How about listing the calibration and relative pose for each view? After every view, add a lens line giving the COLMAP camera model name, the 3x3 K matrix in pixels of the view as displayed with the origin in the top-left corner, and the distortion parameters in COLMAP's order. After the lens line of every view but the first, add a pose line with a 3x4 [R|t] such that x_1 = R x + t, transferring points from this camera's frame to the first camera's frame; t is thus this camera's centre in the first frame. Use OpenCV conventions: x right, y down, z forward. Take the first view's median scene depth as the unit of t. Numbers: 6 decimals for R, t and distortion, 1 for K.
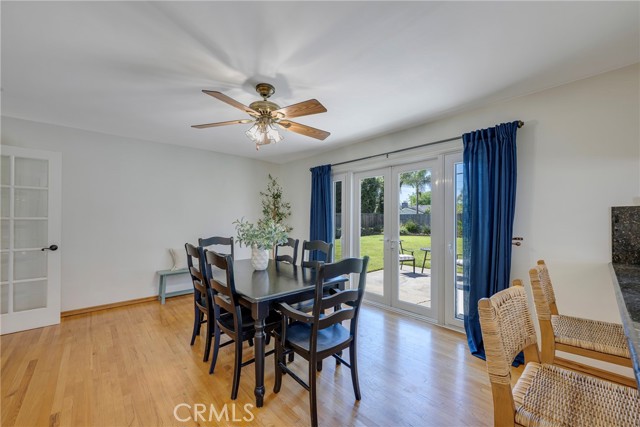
lens RADIAL K [[255.1, 0, 320.6], [0, 255.1, 220.4], [0, 0, 1]] dist [0.006009, 0.000034]
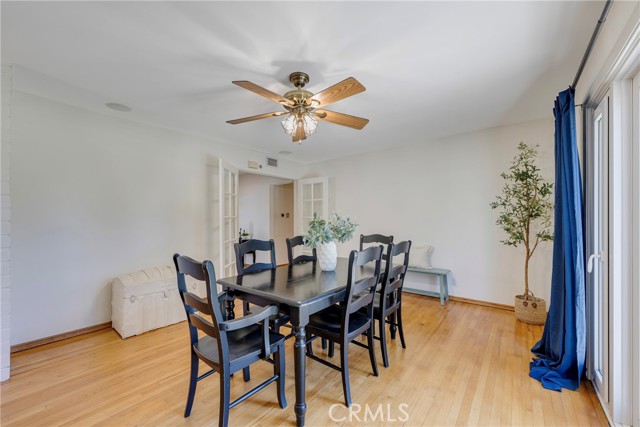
lens RADIAL K [[257.5, 0, 318.9], [0, 257.5, 218.4], [0, 0, 1]] dist [-0.000256, -0.000030]
pose [[0.171538, -0.003042, -0.985173, 0.652501], [0.001525, 0.999995, -0.002822, 0.009031], [0.985176, -0.001018, 0.171541, 0.840128]]
